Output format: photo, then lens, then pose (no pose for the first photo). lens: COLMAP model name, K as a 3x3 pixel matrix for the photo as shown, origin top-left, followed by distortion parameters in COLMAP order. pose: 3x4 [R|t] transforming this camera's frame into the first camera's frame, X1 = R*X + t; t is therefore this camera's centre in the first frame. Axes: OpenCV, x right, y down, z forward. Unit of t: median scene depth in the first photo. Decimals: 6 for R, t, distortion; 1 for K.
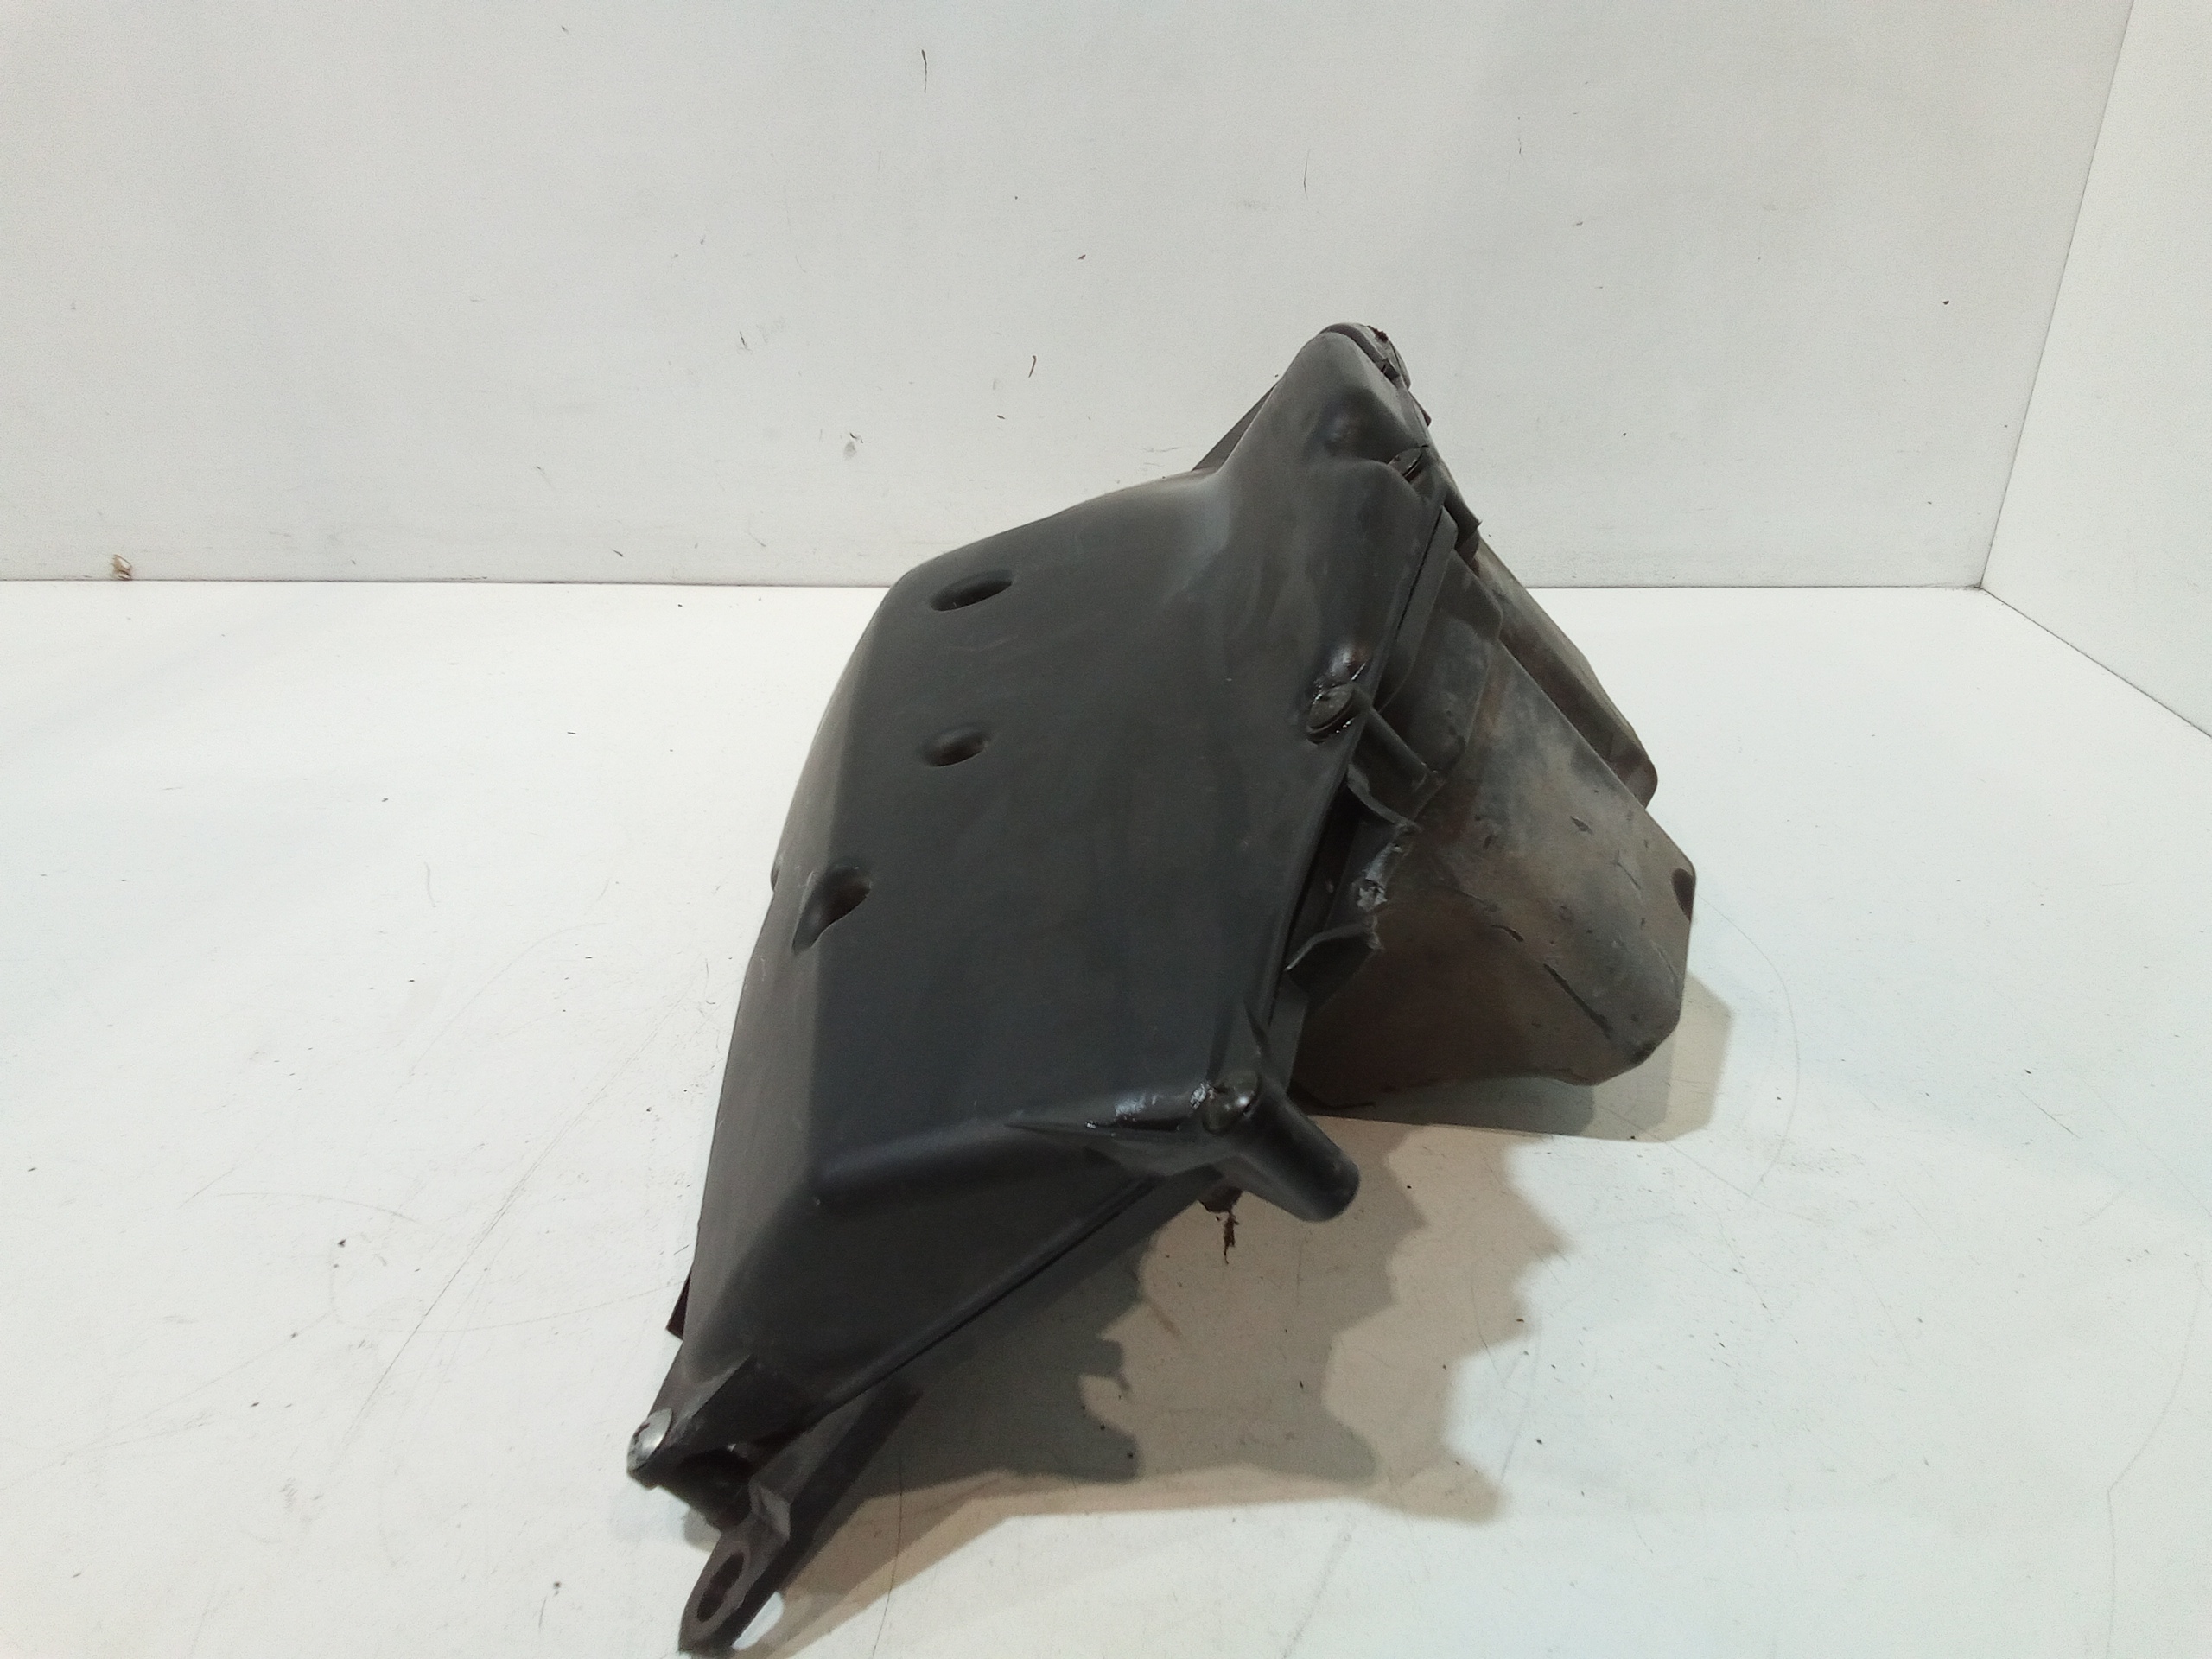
lens RADIAL K [[1485.5, 0, 1109.8], [0, 1485.5, 828.2], [0, 0, 1]] dist [0.015151, -0.038228]
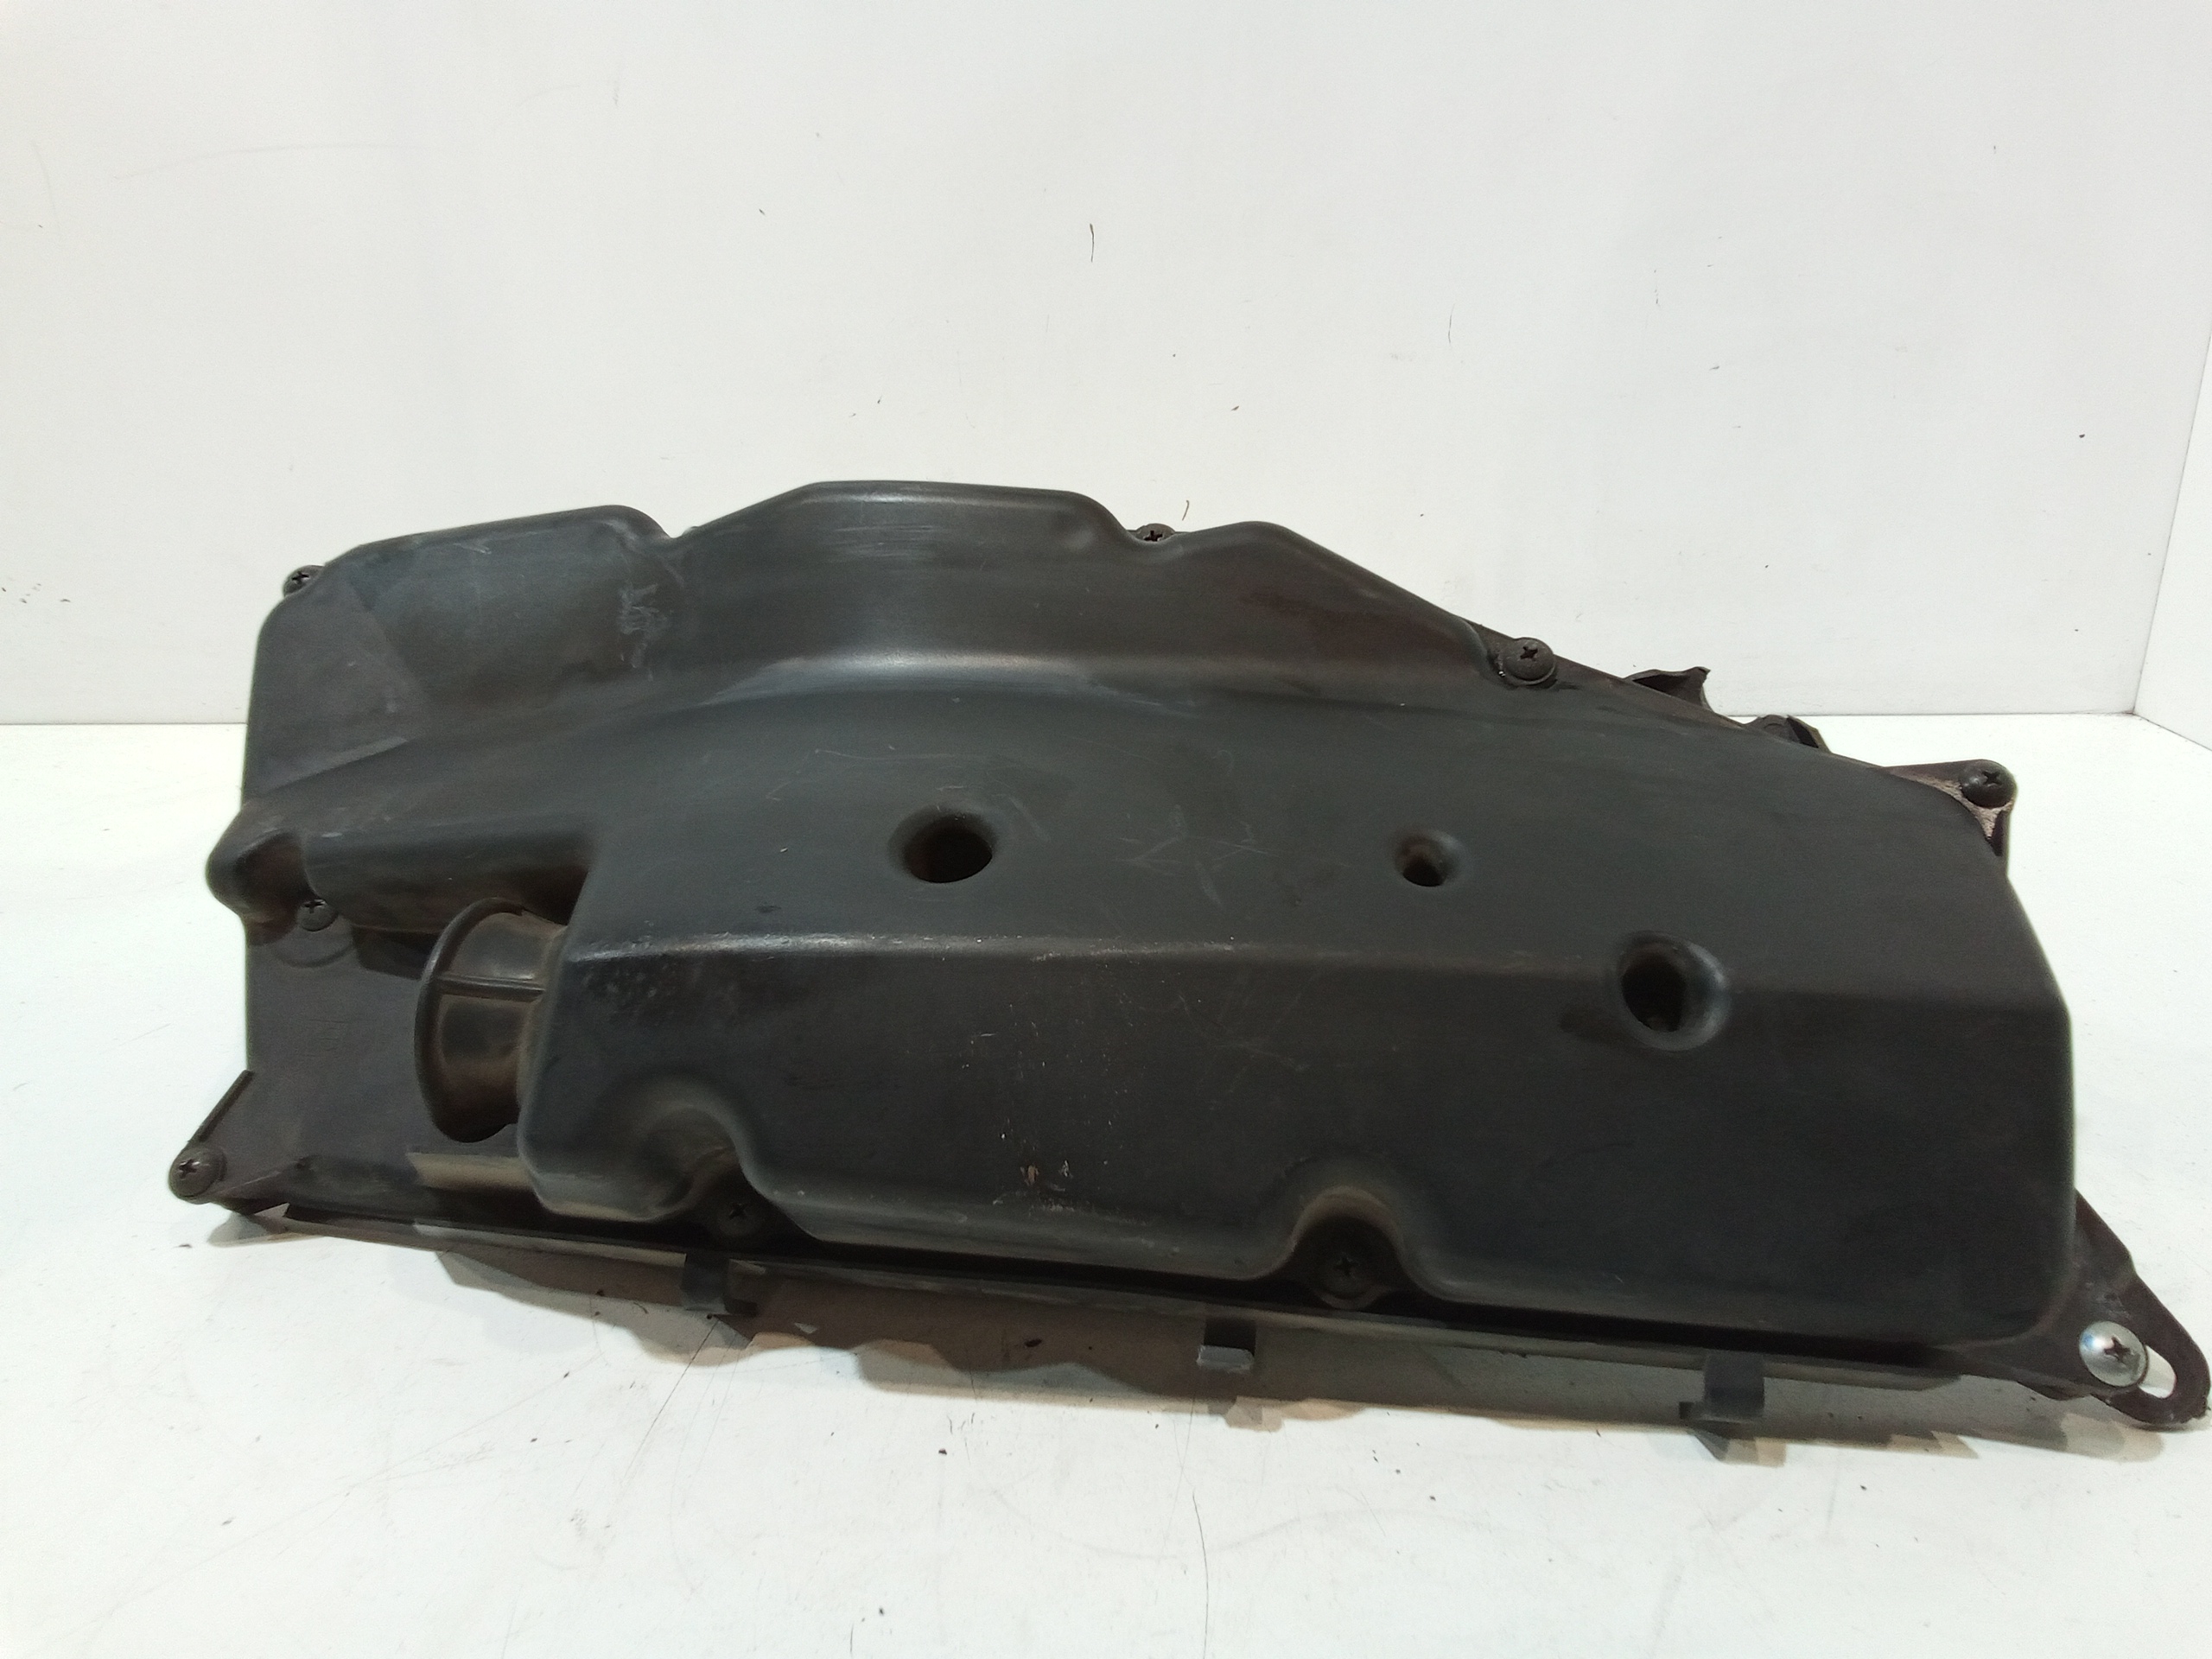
lens RADIAL K [[1485.5, 0, 1089.3], [0, 1485.5, 834.4], [0, 0, 1]] dist [0.015151, -0.038228]
pose [[0.998828, -0.002582, -0.048334, -0.154916], [-0.003657, 0.991697, -0.128543, 0.112832], [0.048264, 0.128569, 0.990525, -0.026588]]
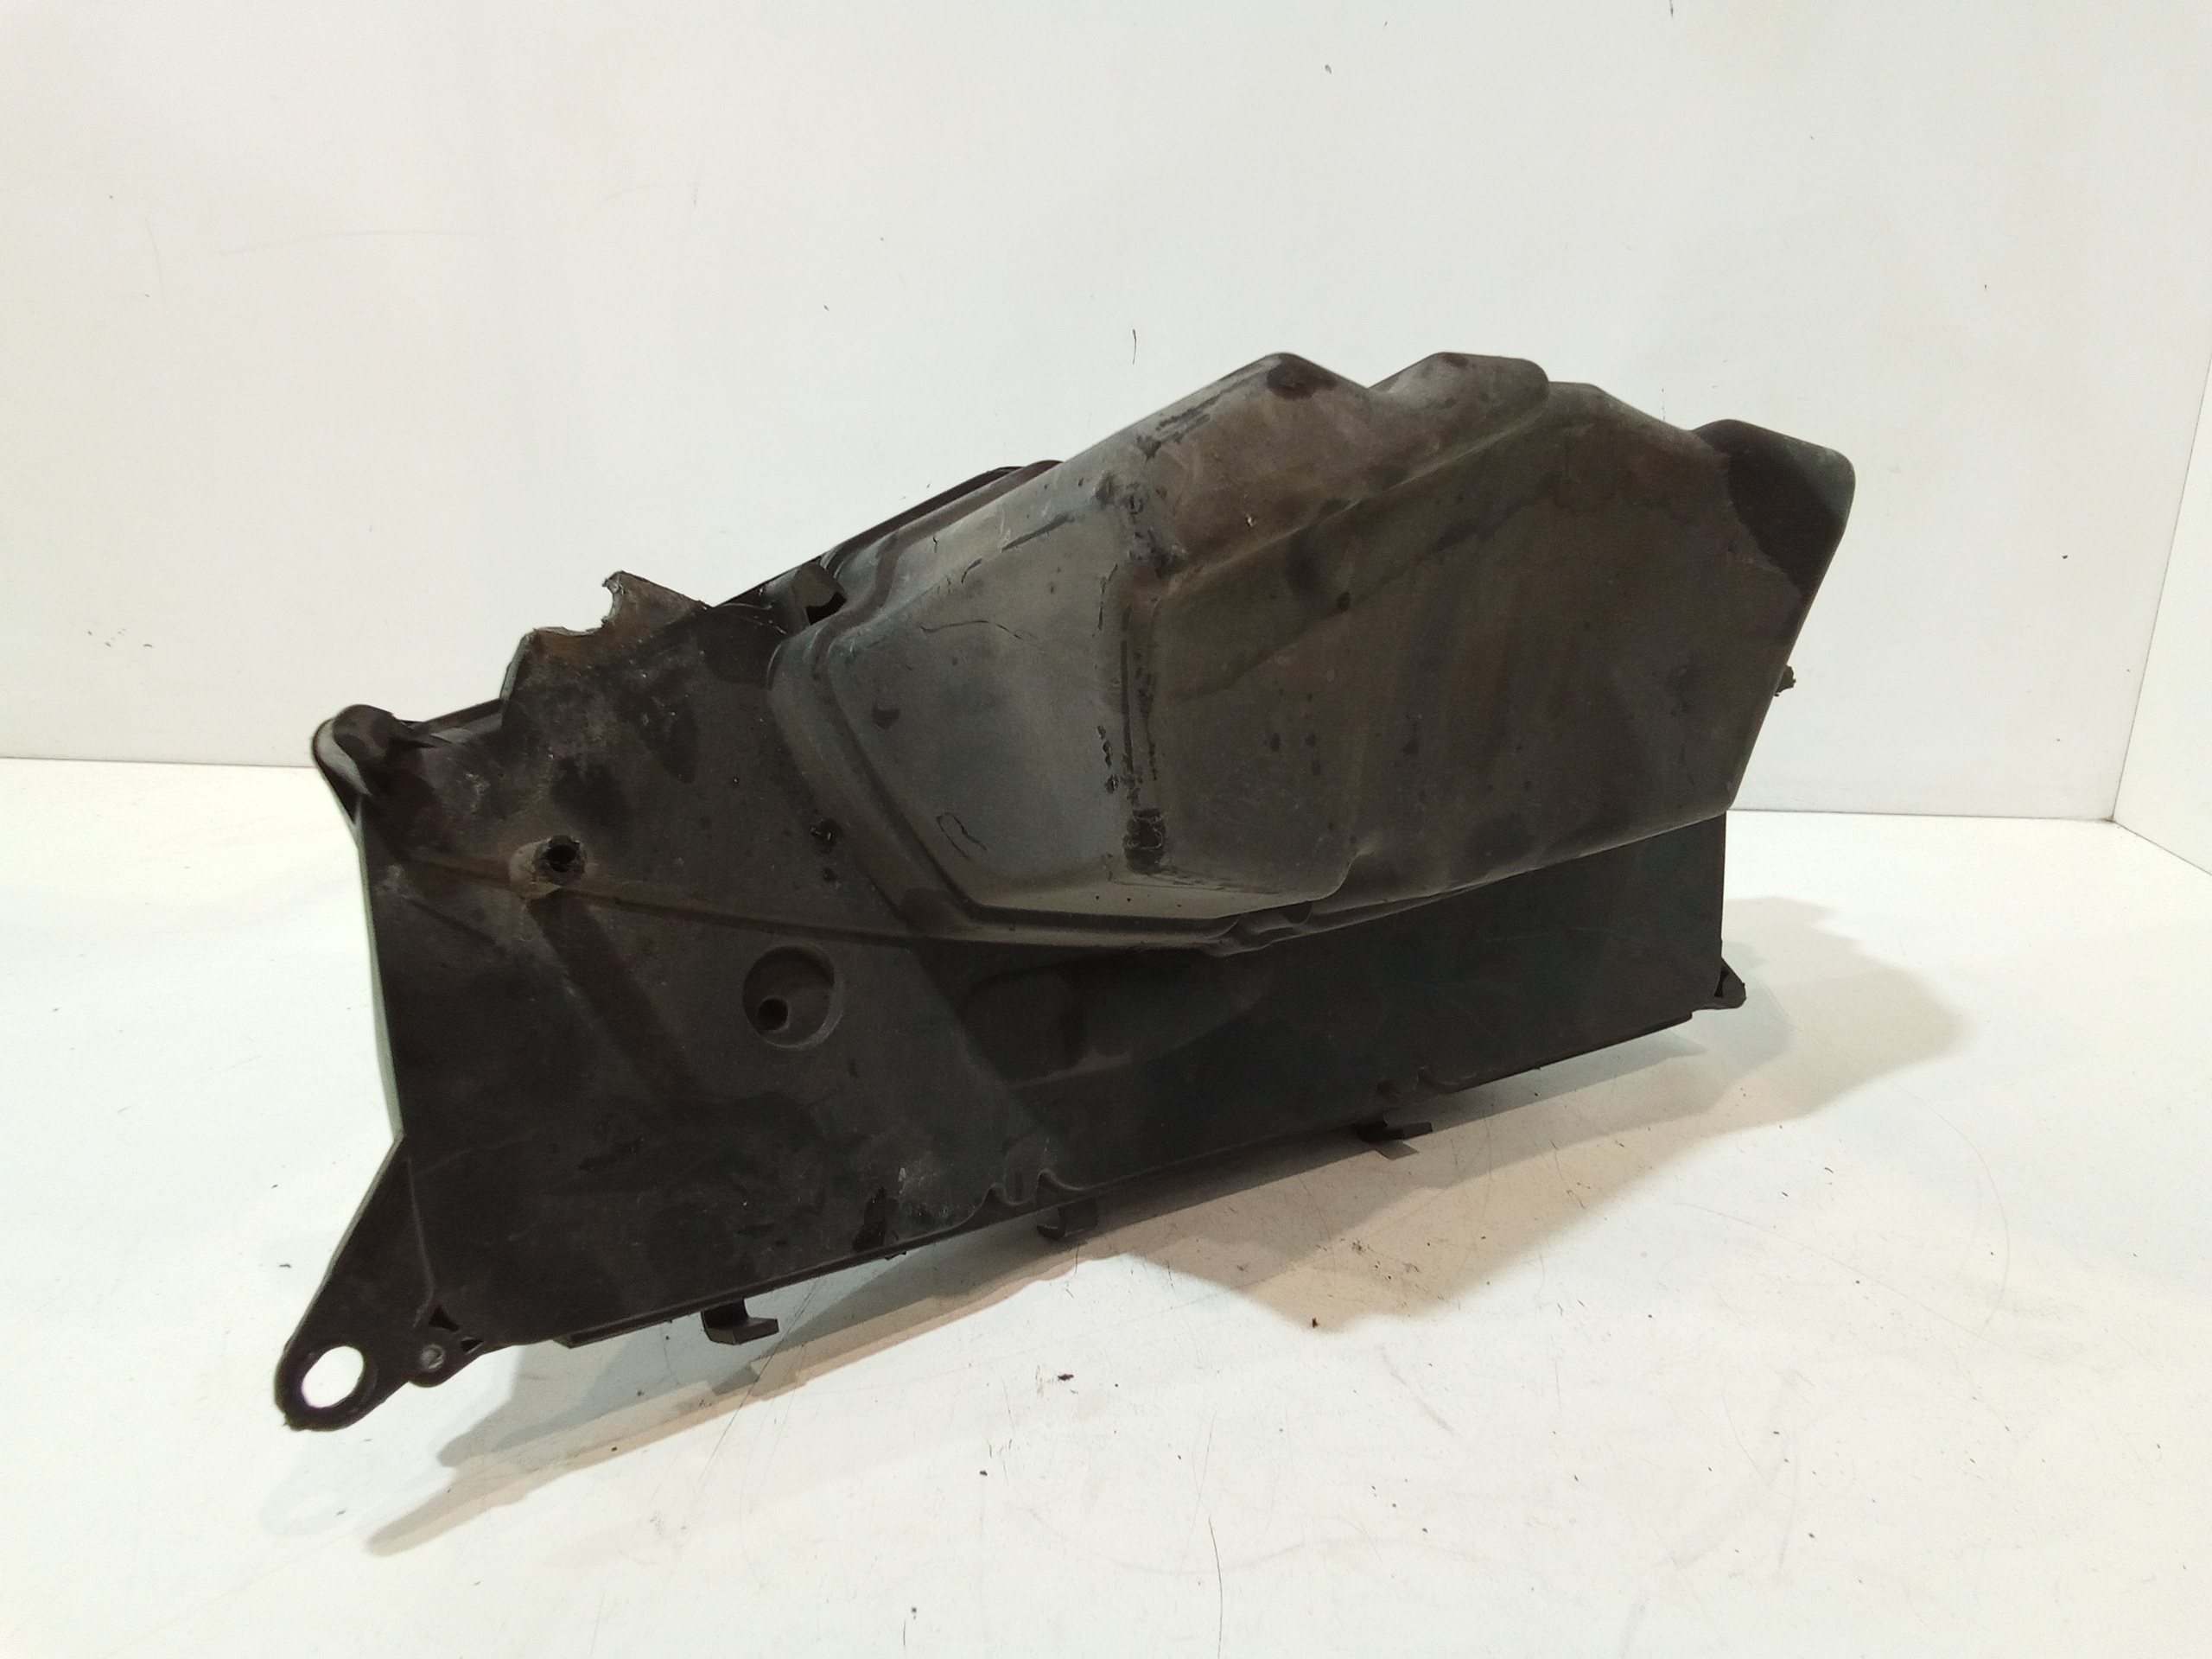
lens RADIAL K [[1485.5, 0, 1078.8], [0, 1485.5, 836.8], [0, 0, 1]] dist [0.015151, -0.038228]
pose [[0.997820, 0.029329, -0.059124, -0.179712], [-0.038543, 0.986152, -0.161301, 0.104527], [0.053574, 0.163229, 0.985133, -0.152858]]
